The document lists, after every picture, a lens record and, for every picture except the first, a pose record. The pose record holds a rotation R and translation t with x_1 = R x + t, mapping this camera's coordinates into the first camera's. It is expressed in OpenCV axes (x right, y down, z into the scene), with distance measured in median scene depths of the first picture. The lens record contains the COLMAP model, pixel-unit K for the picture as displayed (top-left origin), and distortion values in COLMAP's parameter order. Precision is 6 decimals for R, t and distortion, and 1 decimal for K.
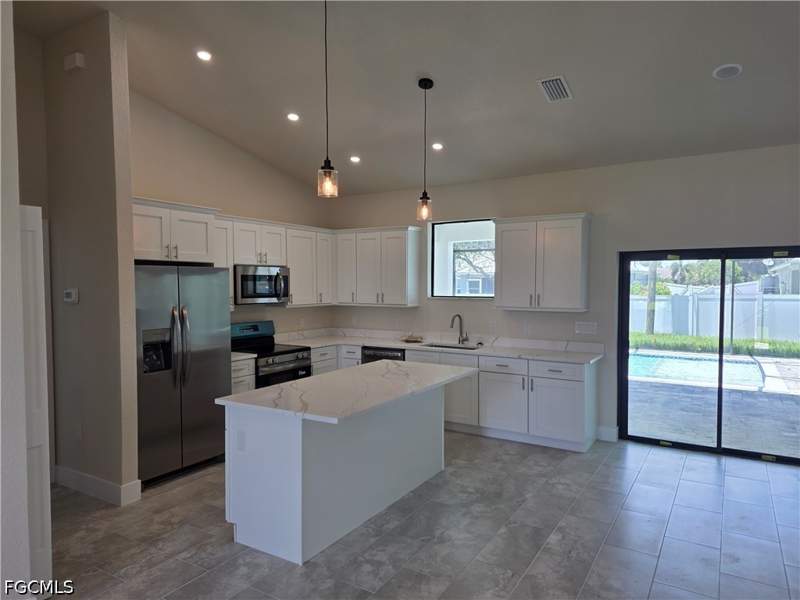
lens RADIAL K [[536.8, 0, 401.8], [0, 536.8, 300.5], [0, 0, 1]] dist [0.039062, -0.022929]
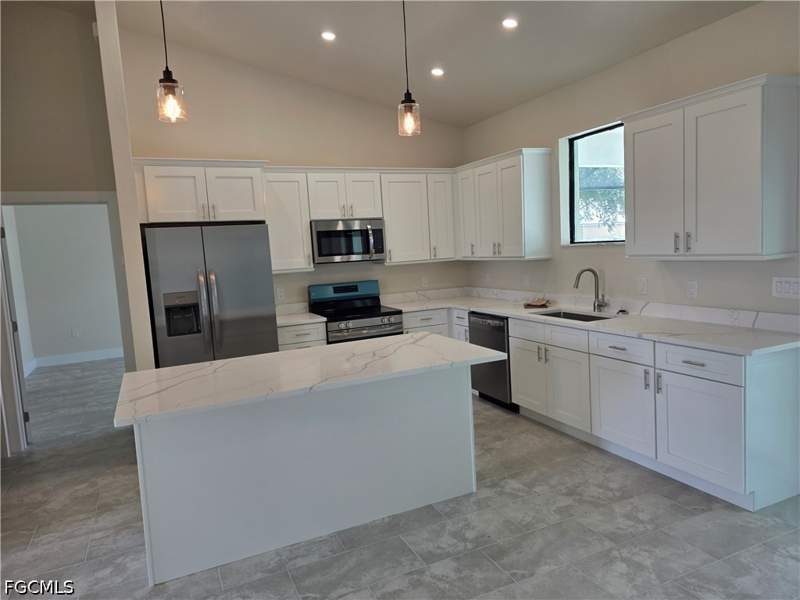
lens RADIAL K [[536.8, 0, 396.3], [0, 536.8, 297.2], [0, 0, 1]] dist [0.039062, -0.022929]
pose [[0.824756, 0.008033, -0.565432, 0.327835], [0.037584, 0.996909, 0.068985, 0.006457], [0.564239, -0.078147, 0.821905, 0.321113]]
